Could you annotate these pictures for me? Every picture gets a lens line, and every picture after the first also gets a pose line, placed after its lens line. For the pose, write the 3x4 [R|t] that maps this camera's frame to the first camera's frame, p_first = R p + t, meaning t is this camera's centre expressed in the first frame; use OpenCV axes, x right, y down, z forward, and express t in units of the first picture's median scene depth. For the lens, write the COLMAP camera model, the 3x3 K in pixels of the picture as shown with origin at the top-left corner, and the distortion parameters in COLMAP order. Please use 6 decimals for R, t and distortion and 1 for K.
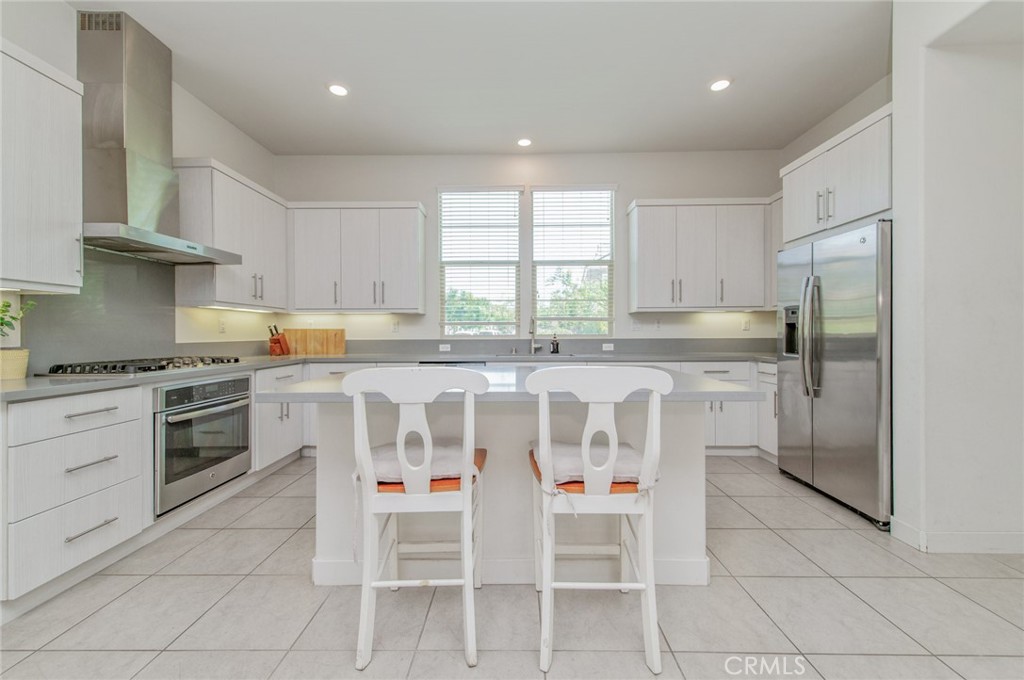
lens RADIAL K [[402.2, 0, 512.6], [0, 402.2, 334.5], [0, 0, 1]] dist [0.003751, 0.000411]
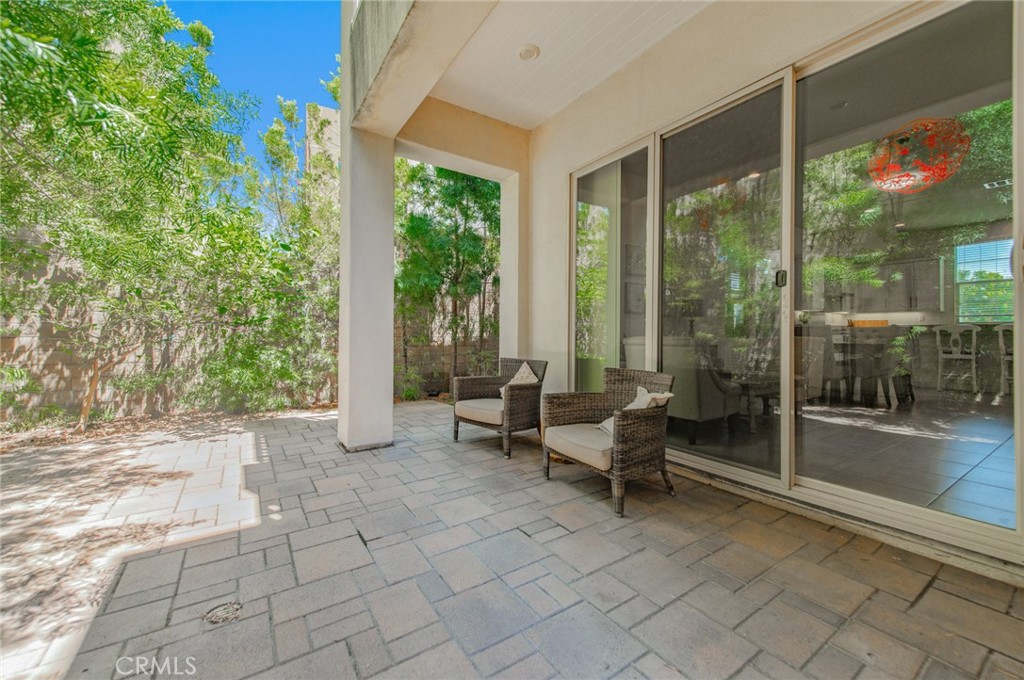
lens RADIAL K [[402.2, 0, 511.4], [0, 402.2, 325.9], [0, 0, 1]] dist [0.003751, 0.000411]
pose [[0.549886, -0.013764, -0.835126, 0.260465], [-0.001248, 0.999850, -0.017301, 0.058004], [0.835239, 0.010556, 0.549786, -1.832088]]
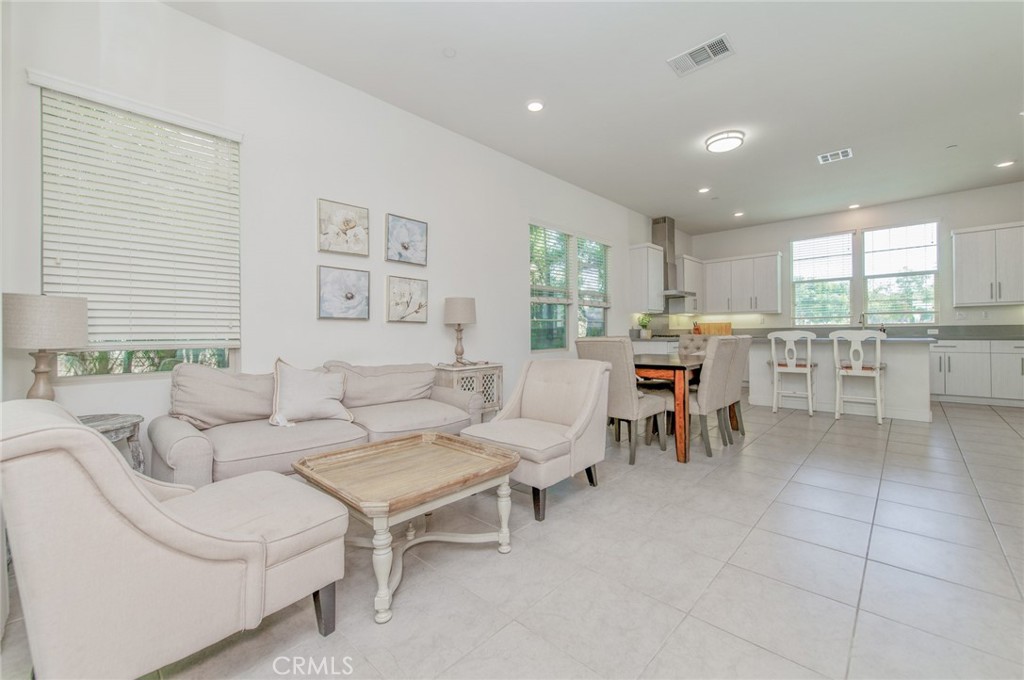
lens RADIAL K [[402.2, 0, 513.5], [0, 402.2, 332.3], [0, 0, 1]] dist [0.003751, 0.000411]
pose [[0.725419, -0.001959, -0.688305, 0.149661], [0.004514, 0.999988, 0.001910, 0.025252], [0.688293, -0.004492, 0.725419, -1.127317]]
